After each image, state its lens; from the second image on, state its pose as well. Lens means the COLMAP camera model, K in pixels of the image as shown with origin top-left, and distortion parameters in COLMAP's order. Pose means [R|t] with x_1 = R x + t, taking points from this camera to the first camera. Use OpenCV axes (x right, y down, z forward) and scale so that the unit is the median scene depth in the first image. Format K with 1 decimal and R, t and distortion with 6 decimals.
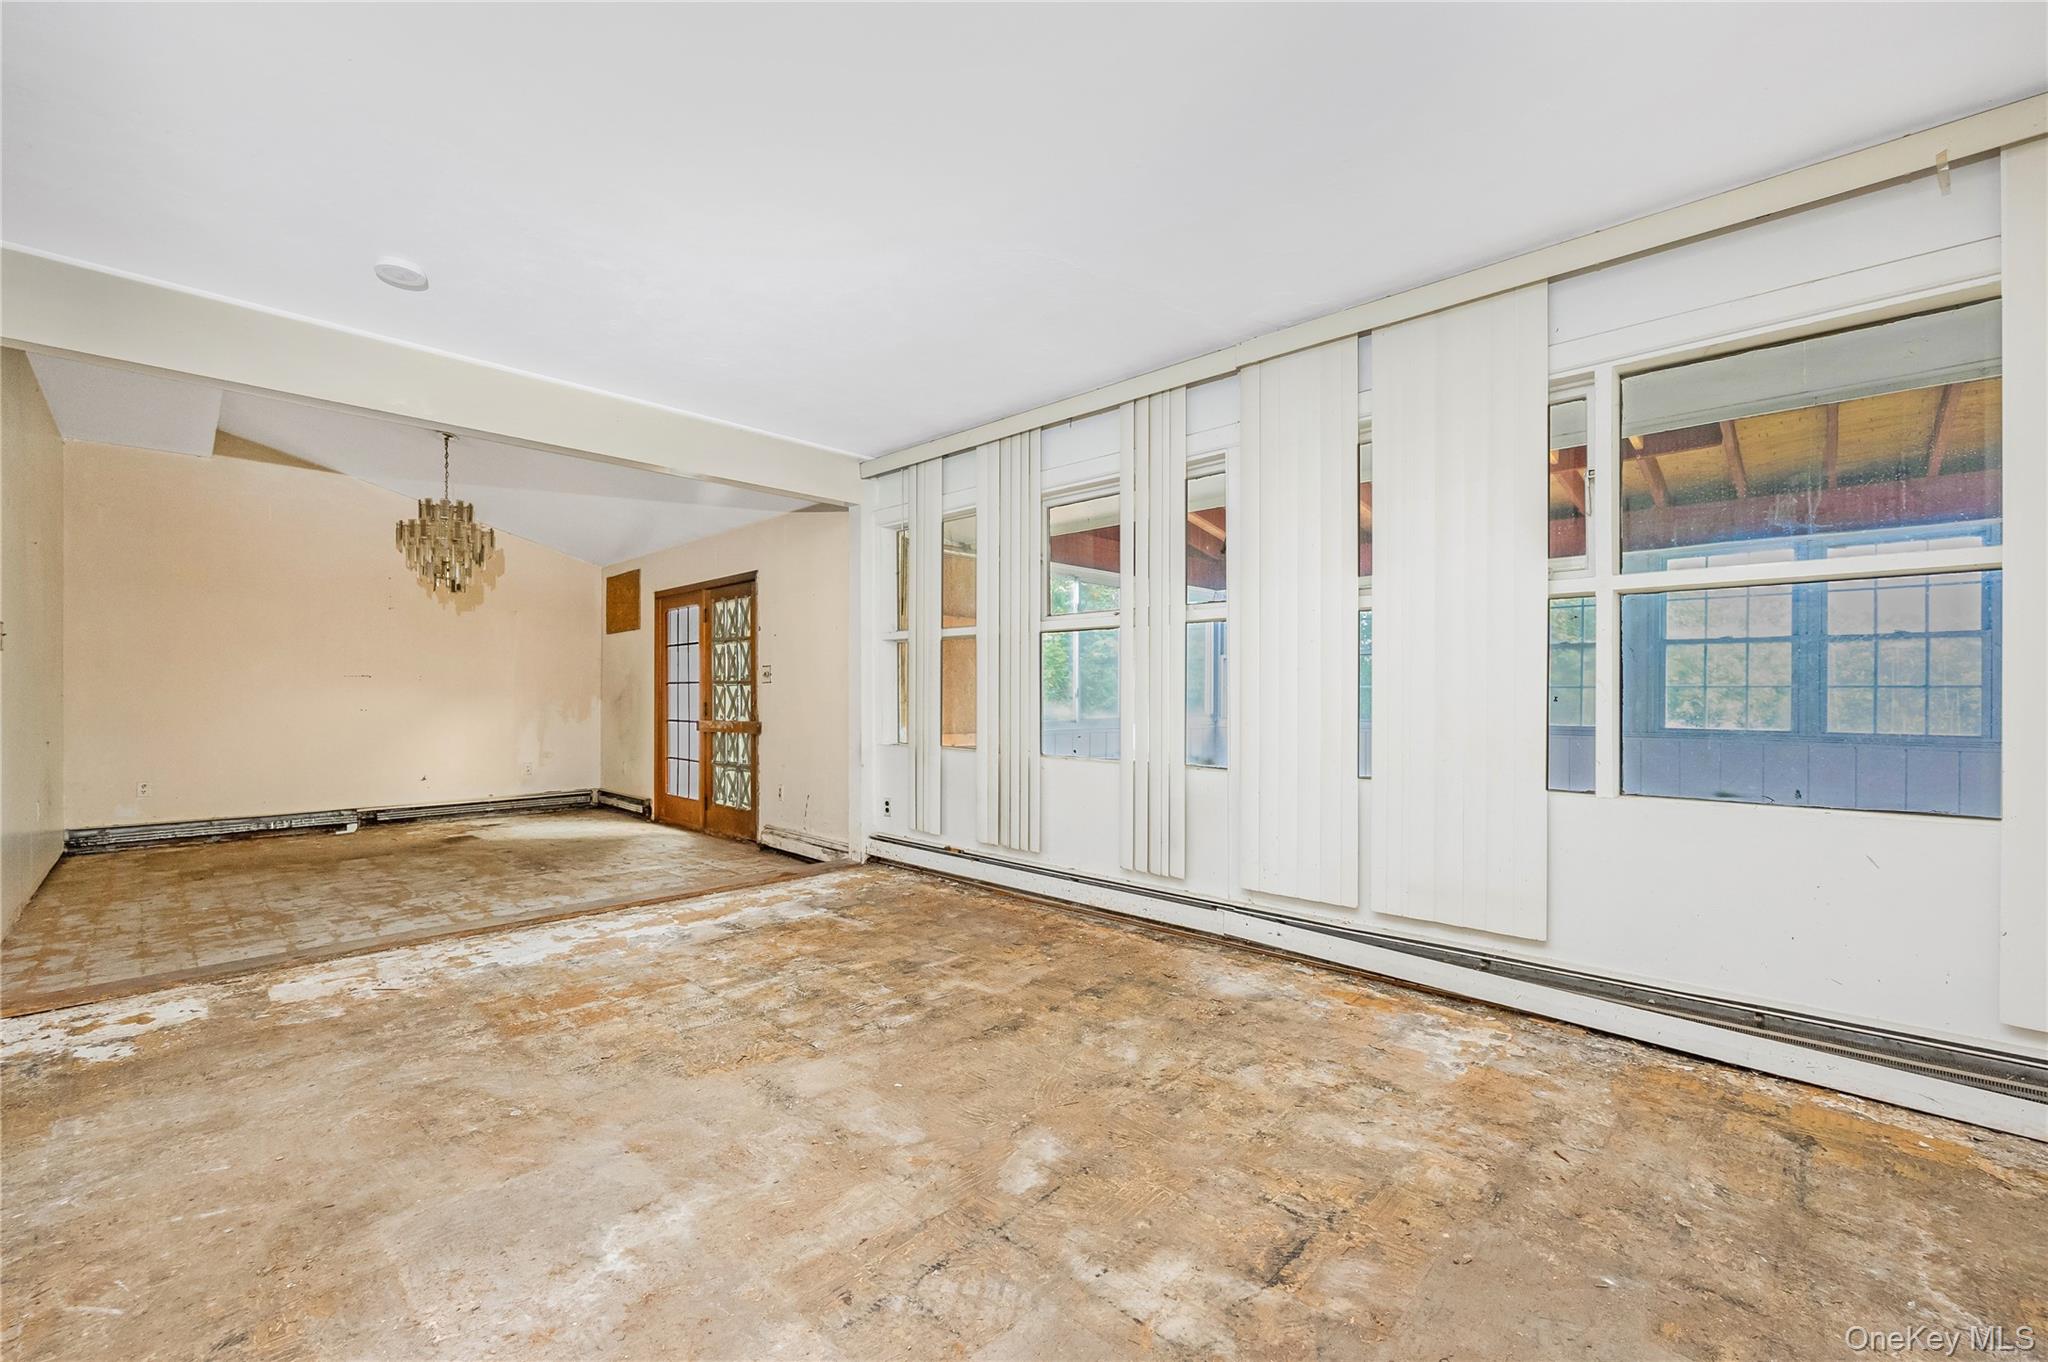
lens RADIAL K [[846.1, 0, 1018.7], [0, 846.1, 687.3], [0, 0, 1]] dist [-0.008308, 0.000415]
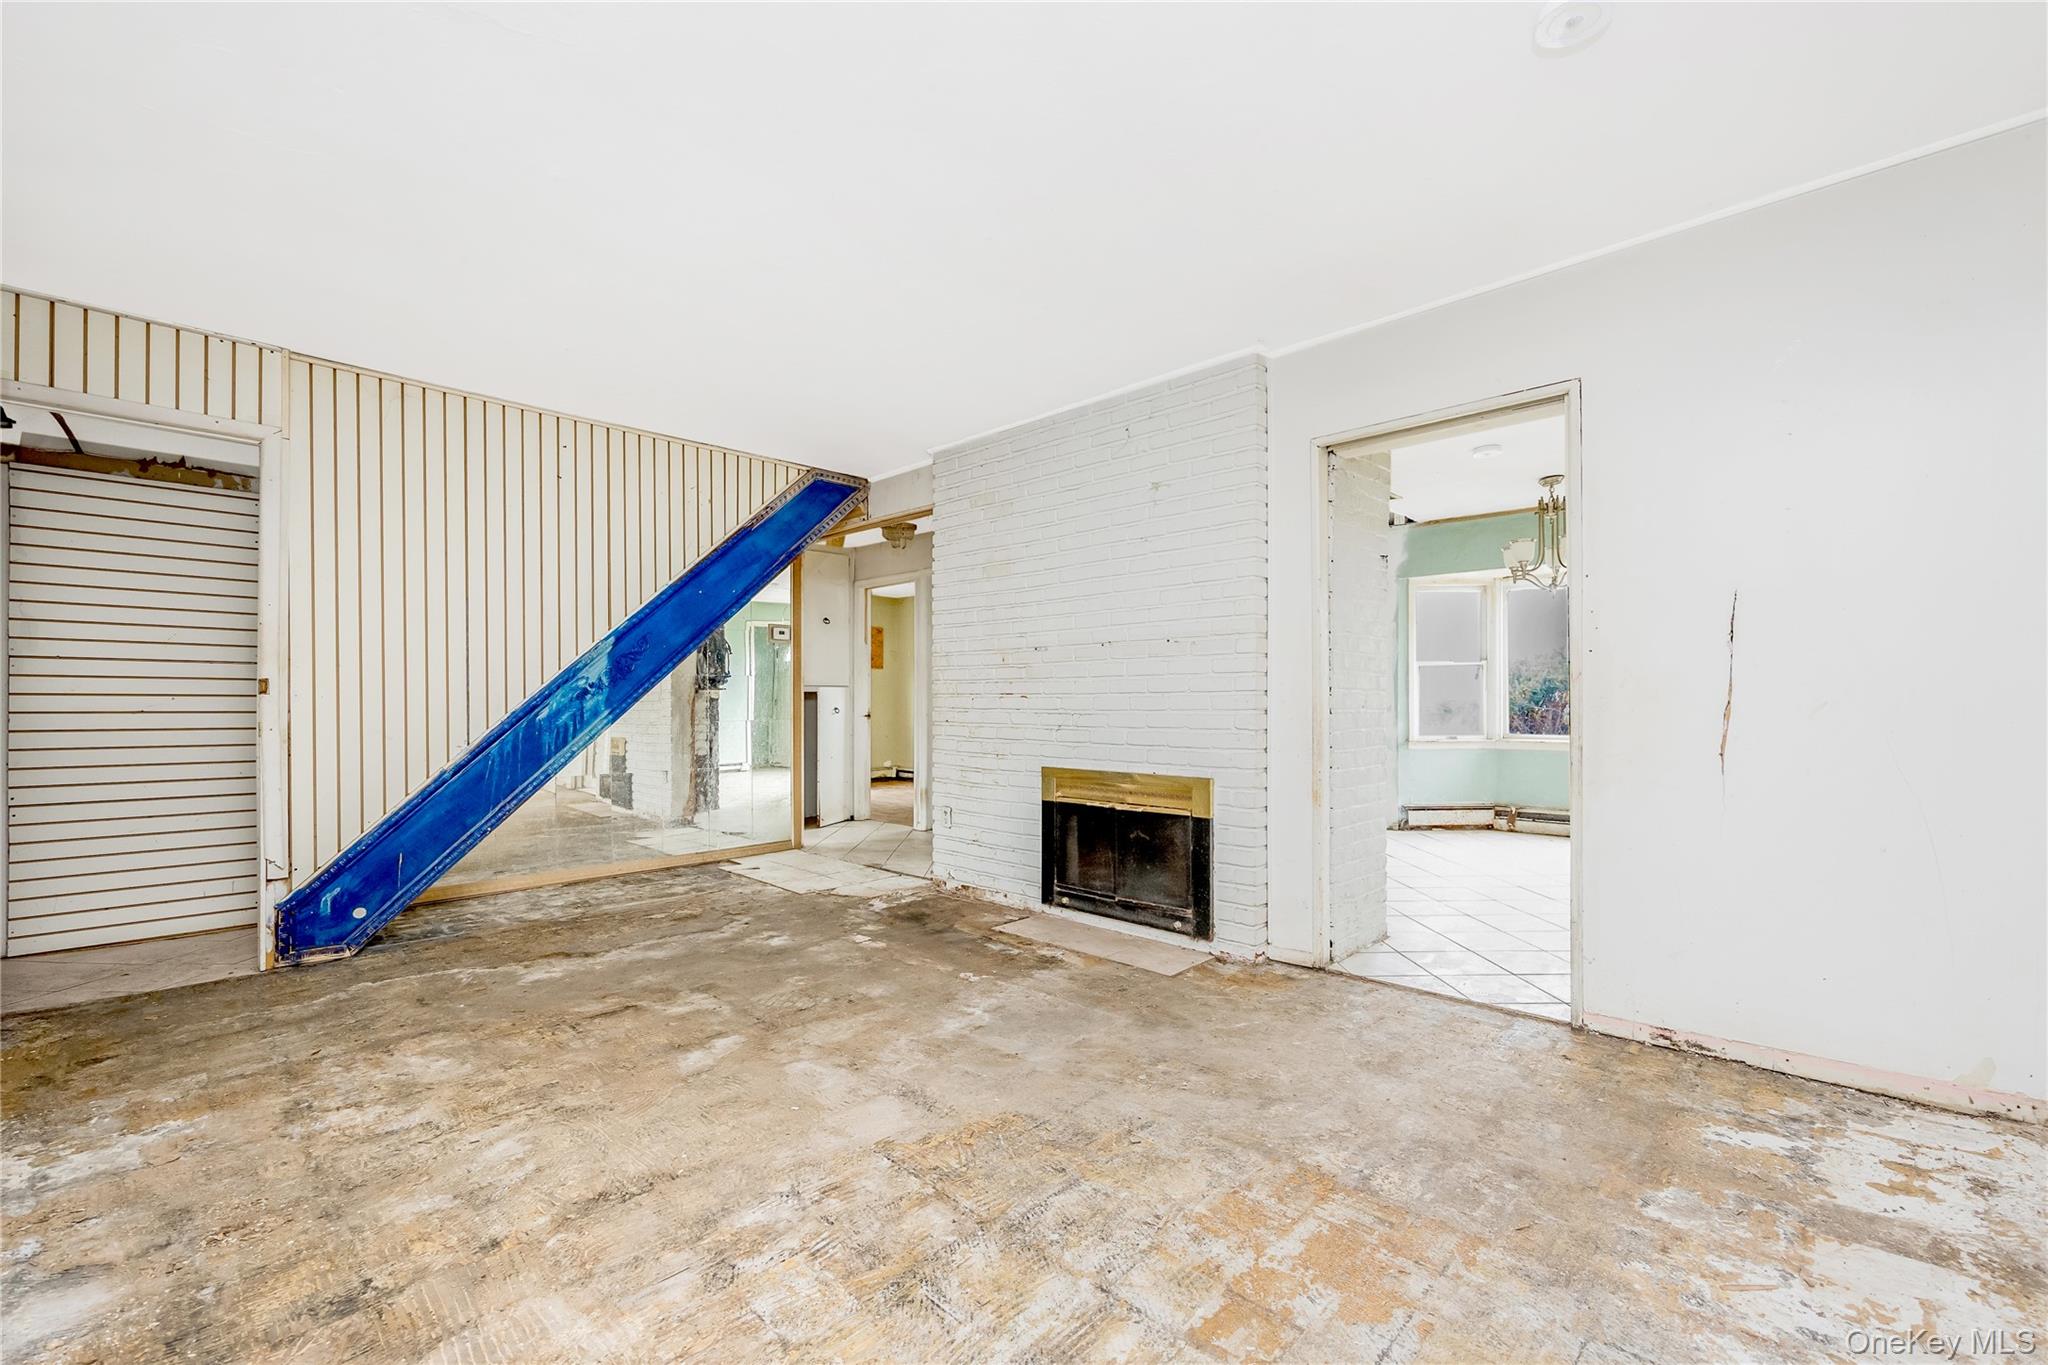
lens RADIAL K [[846.1, 0, 1031.5], [0, 846.1, 709.2], [0, 0, 1]] dist [-0.008308, 0.000415]
pose [[-0.999997, 0.001690, -0.002030, -0.306498], [0.001688, 0.999998, 0.000899, 0.008173], [0.002031, 0.000895, -0.999998, 1.459795]]
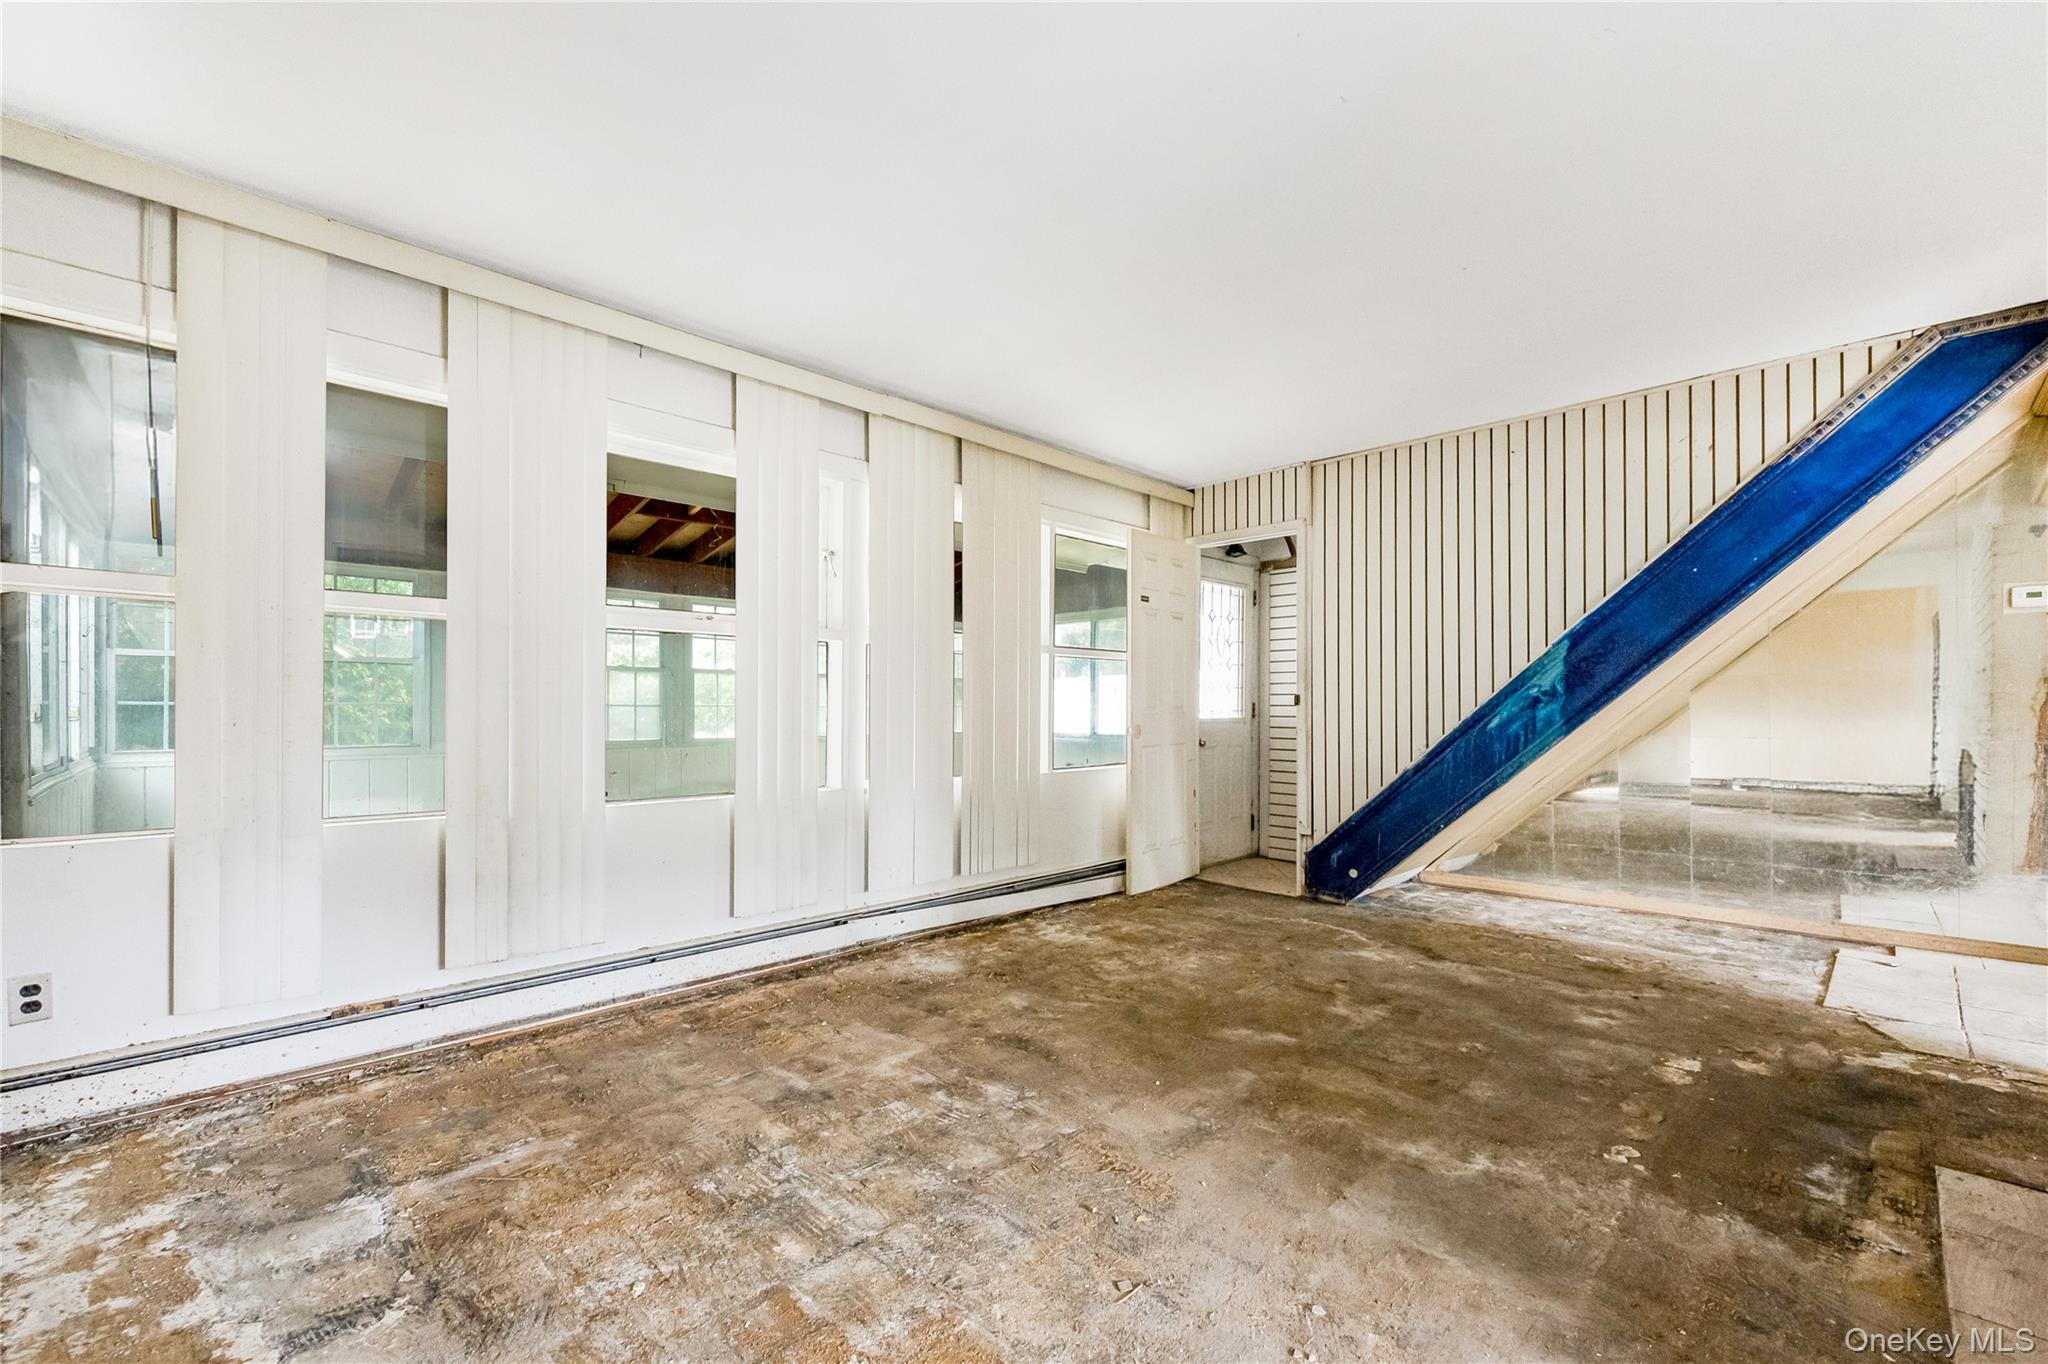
lens RADIAL K [[846.1, 0, 1038.6], [0, 846.1, 704.1], [0, 0, 1]] dist [-0.008308, 0.000415]
pose [[0.015727, 0.006381, 0.999856, -0.900342], [-0.006389, 0.999960, -0.006282, -0.000159], [-0.999856, -0.006289, 0.015767, 0.841748]]
